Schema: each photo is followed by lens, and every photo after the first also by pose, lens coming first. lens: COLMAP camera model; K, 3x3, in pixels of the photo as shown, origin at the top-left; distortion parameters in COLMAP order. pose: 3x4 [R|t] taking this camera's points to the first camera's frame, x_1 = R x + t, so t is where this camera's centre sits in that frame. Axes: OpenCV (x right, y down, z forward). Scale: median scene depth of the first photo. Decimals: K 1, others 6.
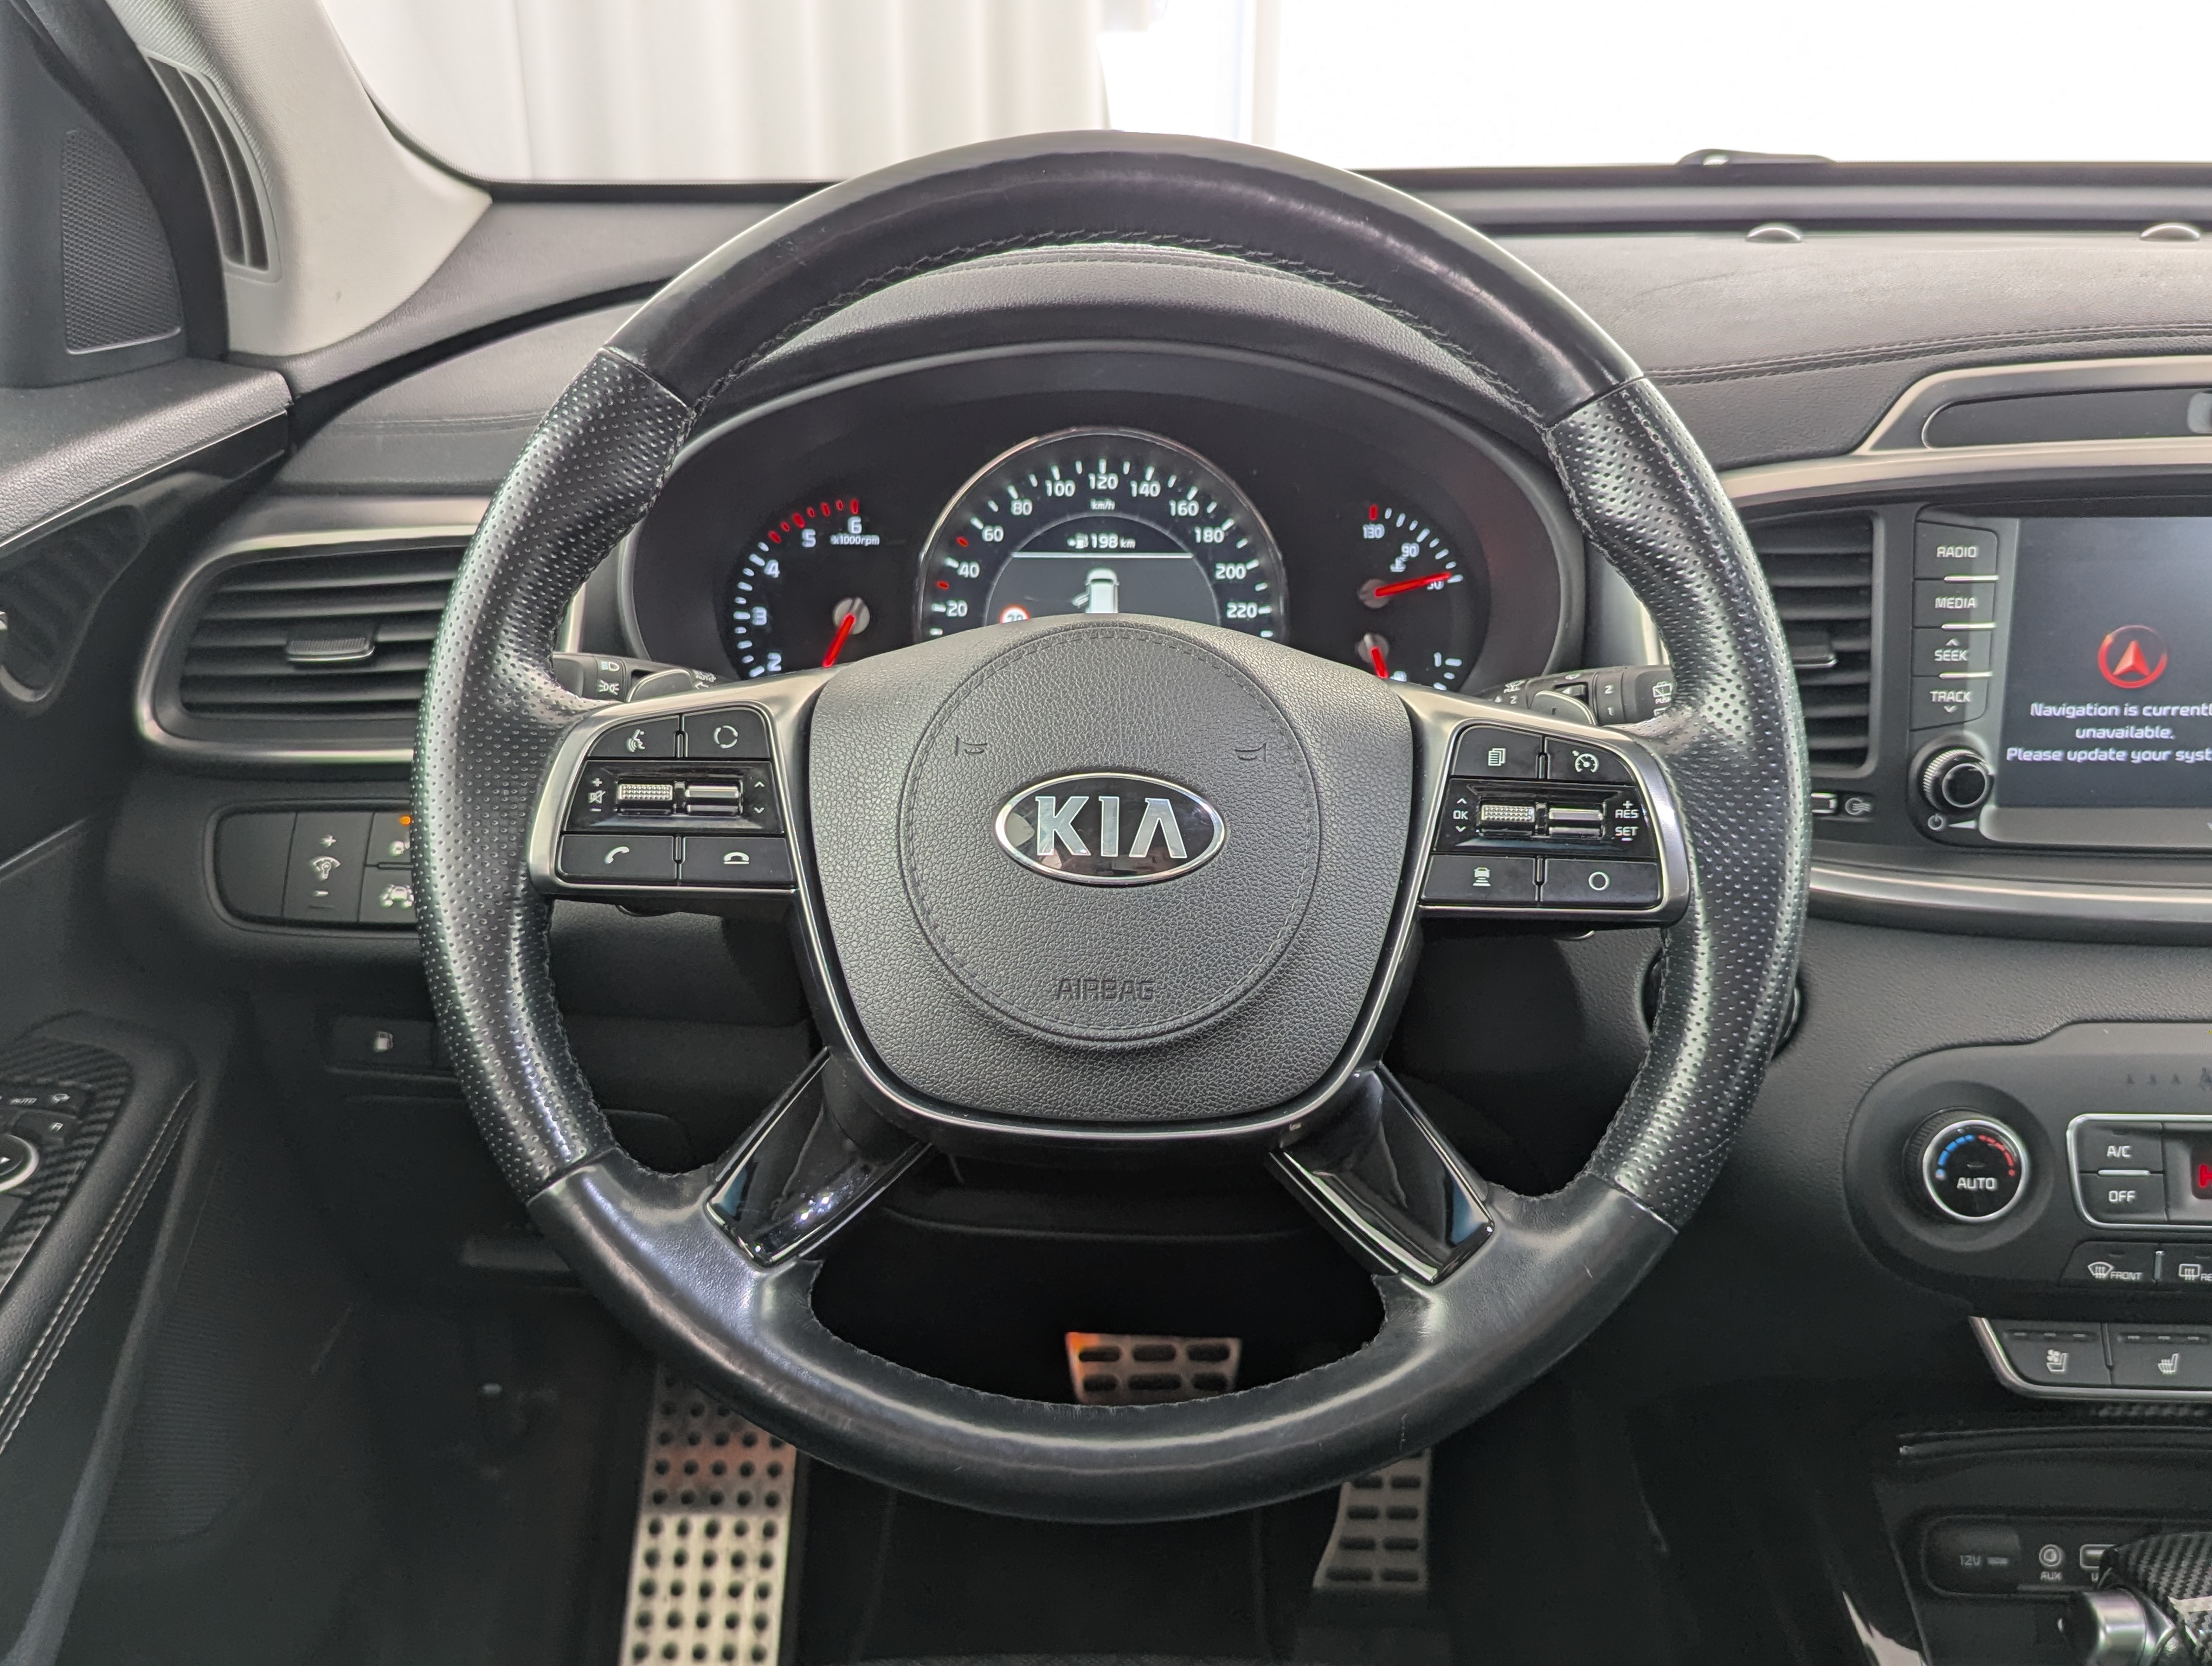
lens RADIAL K [[2033.7, 0, 1096.7], [0, 2033.7, 824.6], [0, 0, 1]] dist [0.024027, 0.003415]
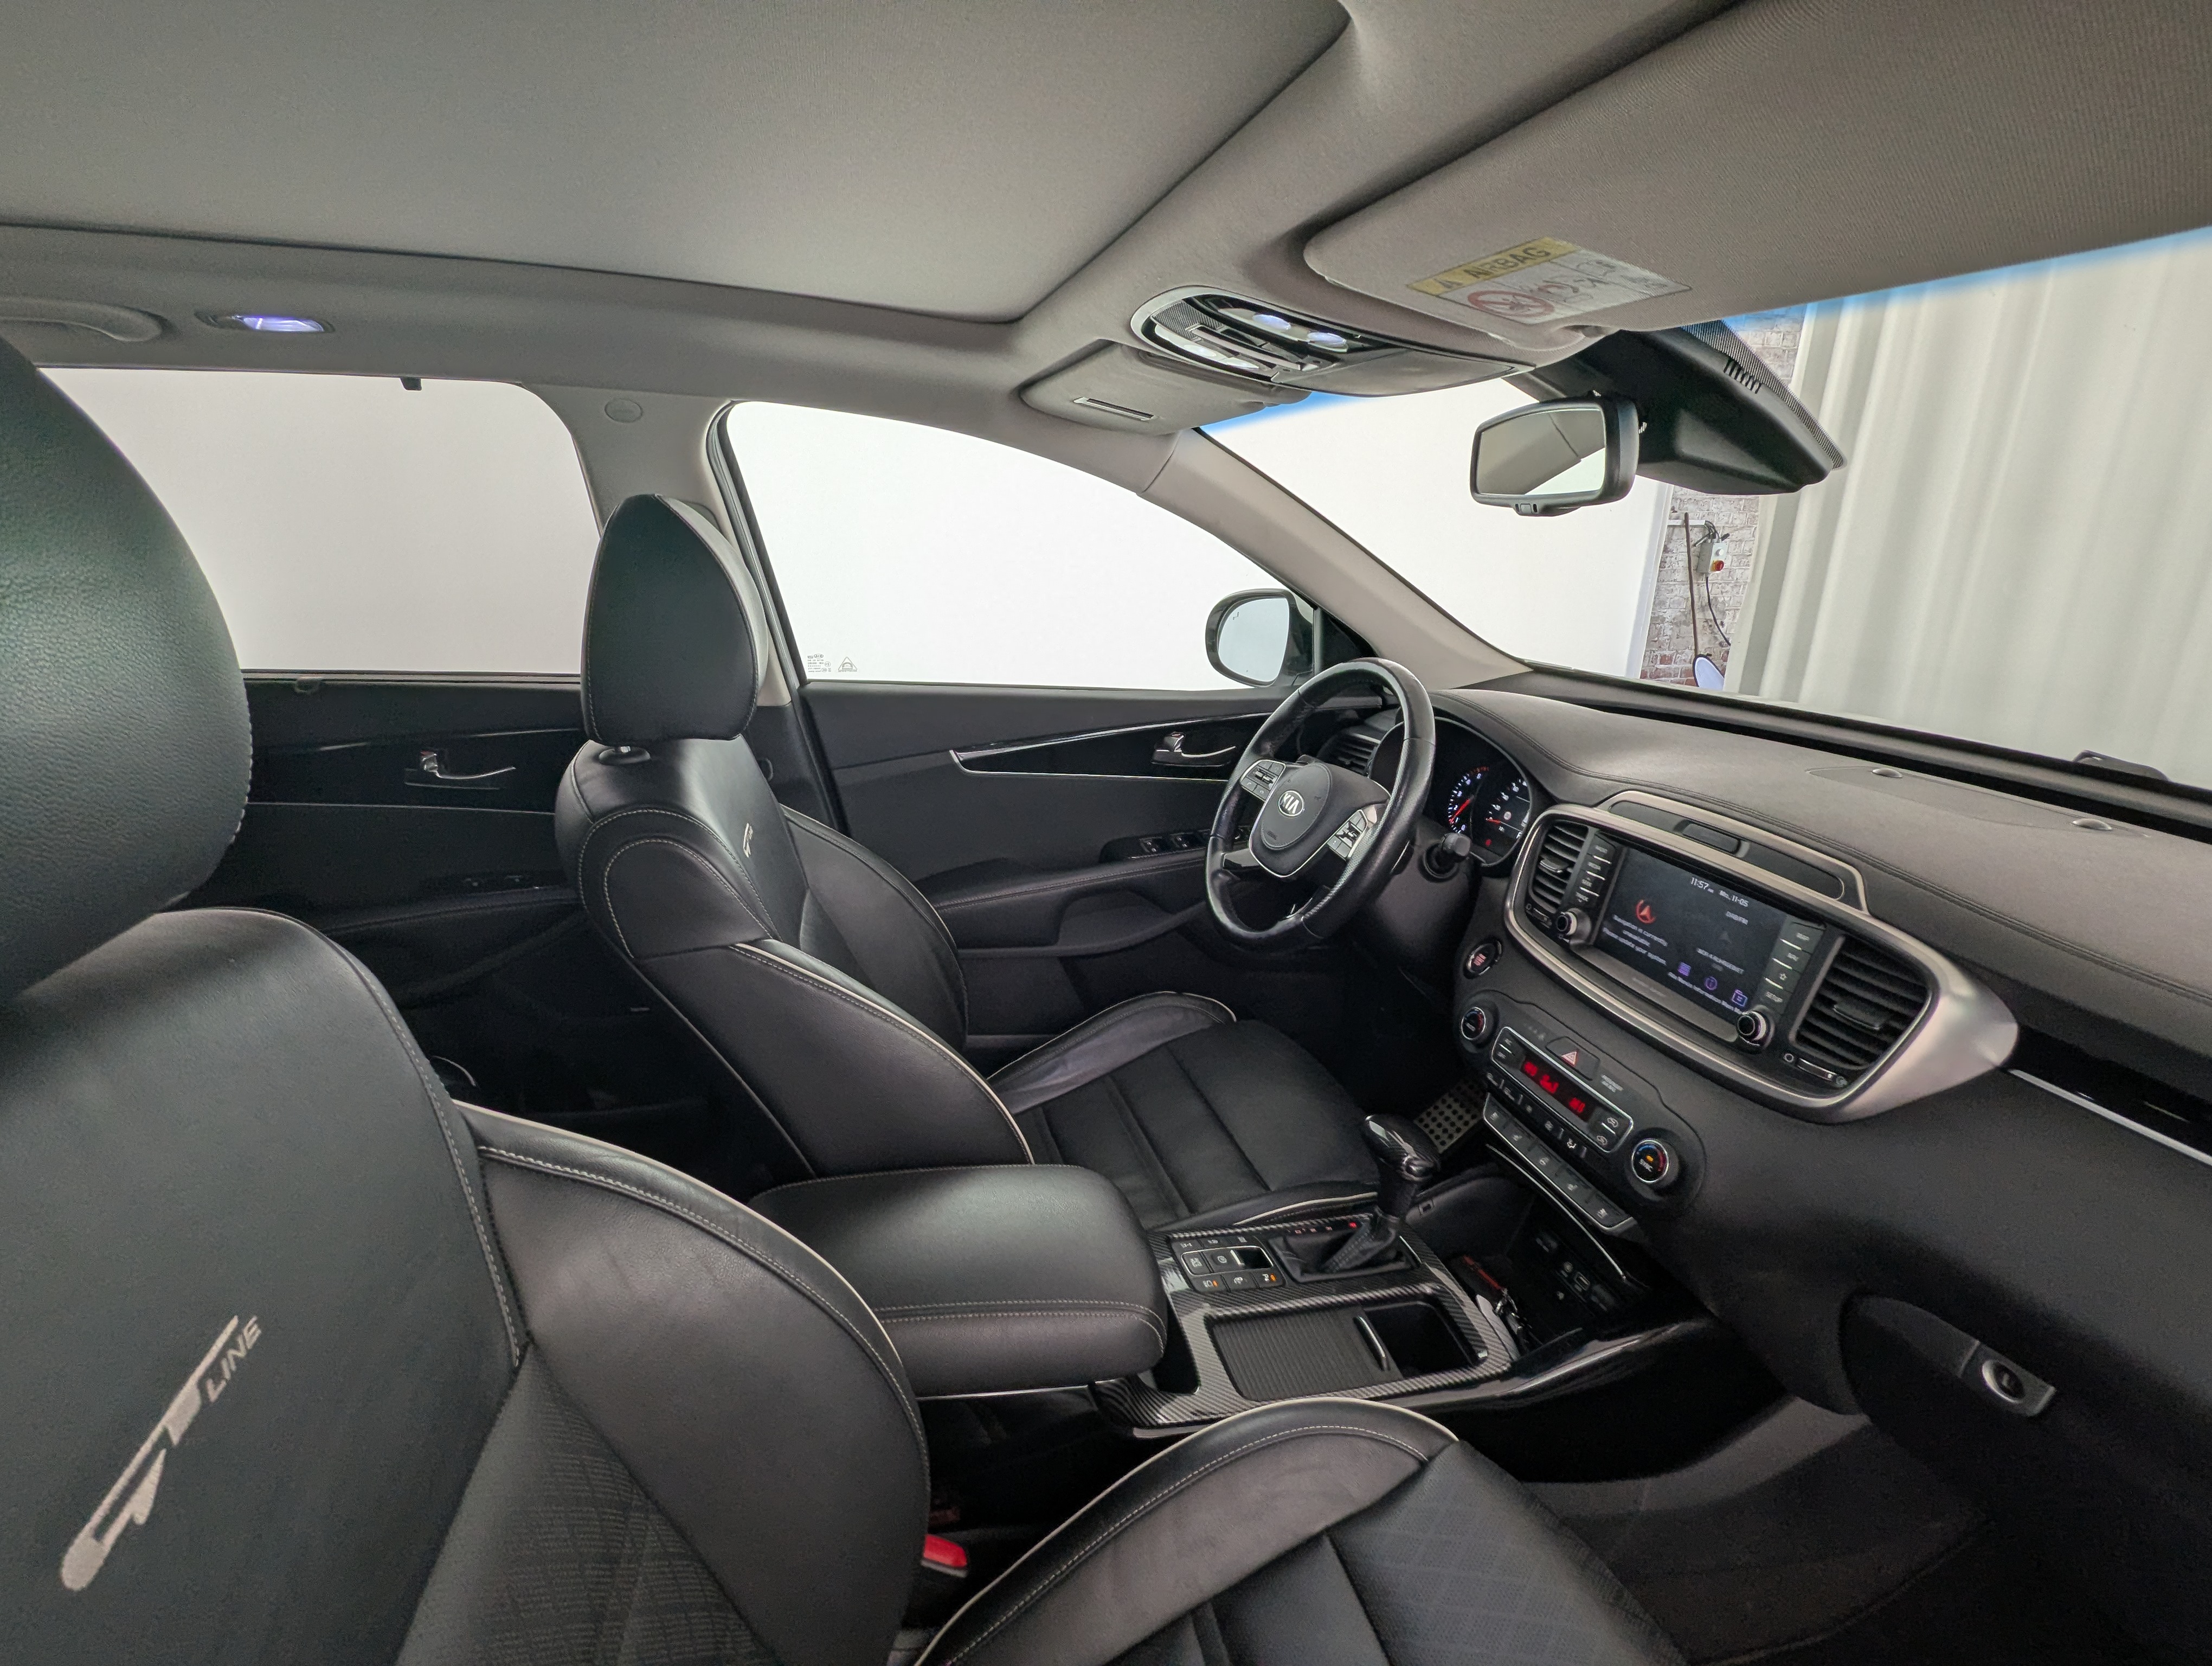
lens RADIAL K [[1041.2, 0, 1103.9], [0, 1041.2, 826.3], [0, 0, 1]] dist [-0.002334, 0.000820]
pose [[0.268113, 0.281941, -0.921208, 1.513554], [-0.392767, 0.905130, 0.162707, -0.123724], [0.879687, 0.318197, 0.353414, -0.116930]]
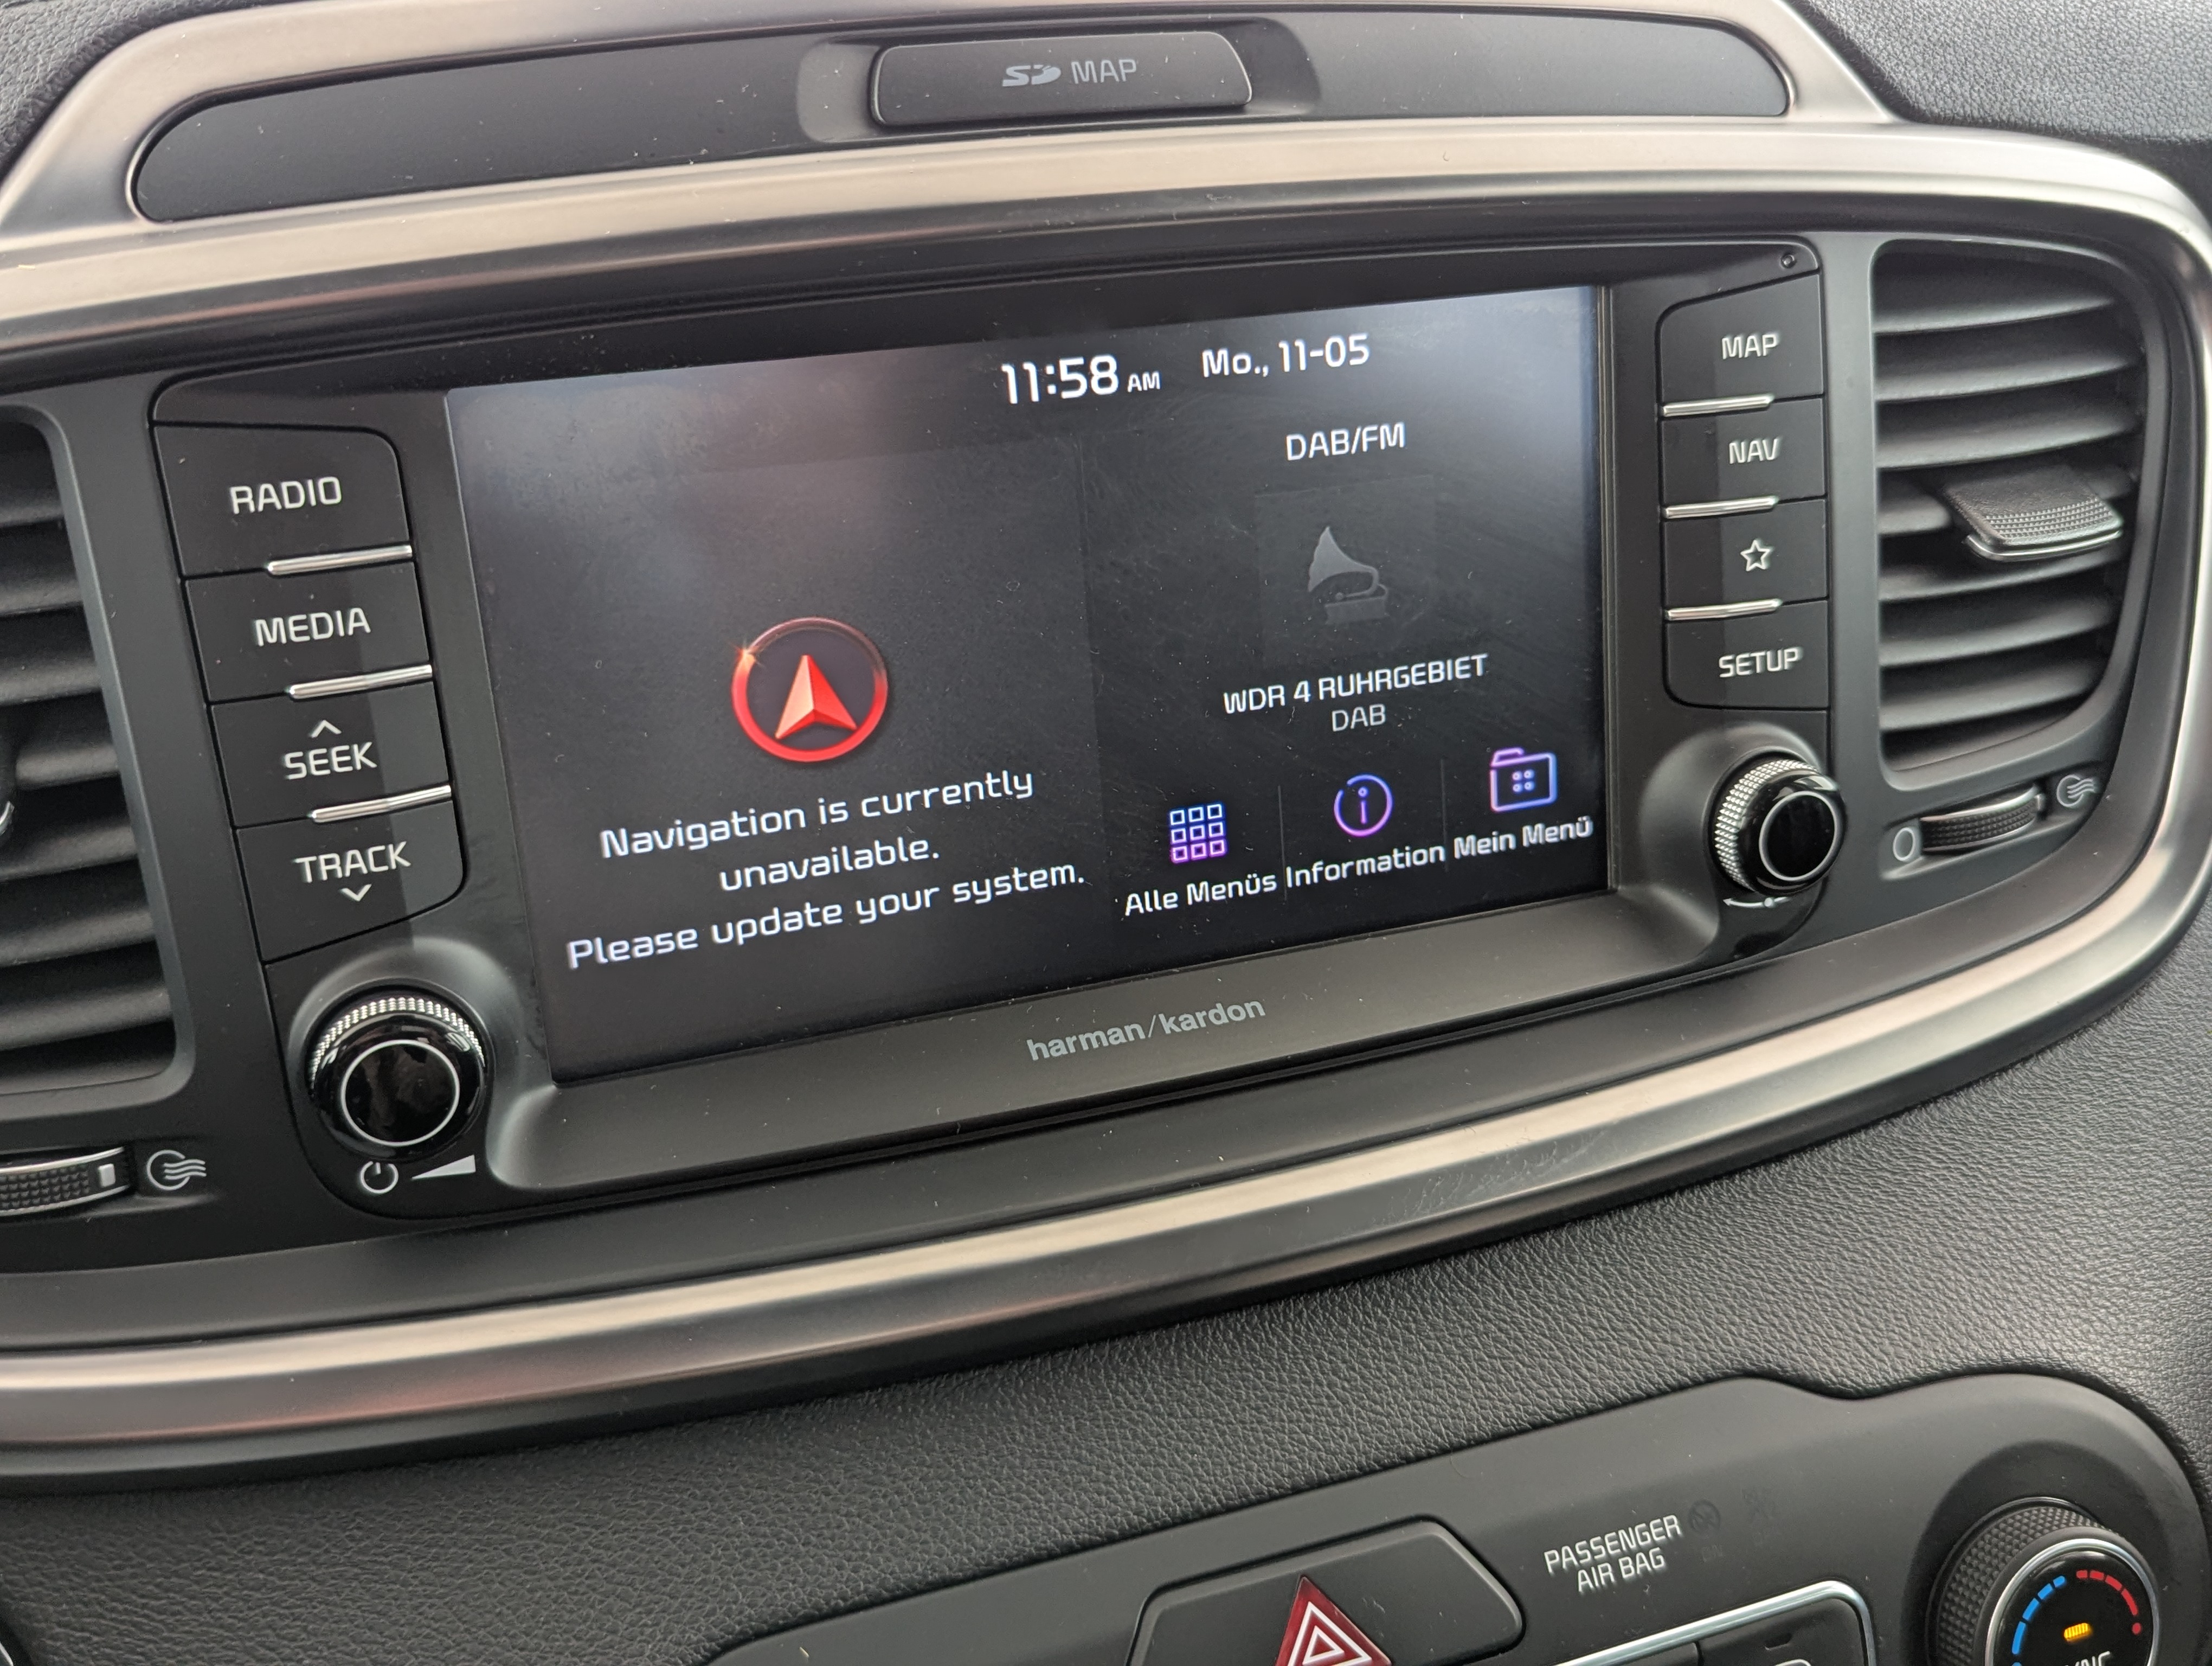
lens RADIAL K [[2063.4, 0, 1102.7], [0, 2063.4, 810.9], [0, 0, 1]] dist [0.002925, 0.020562]
pose [[0.941924, -0.156234, 0.297271, 0.431192], [0.139454, 0.987232, 0.076981, -0.081664], [-0.305502, -0.031055, 0.951685, 0.570696]]
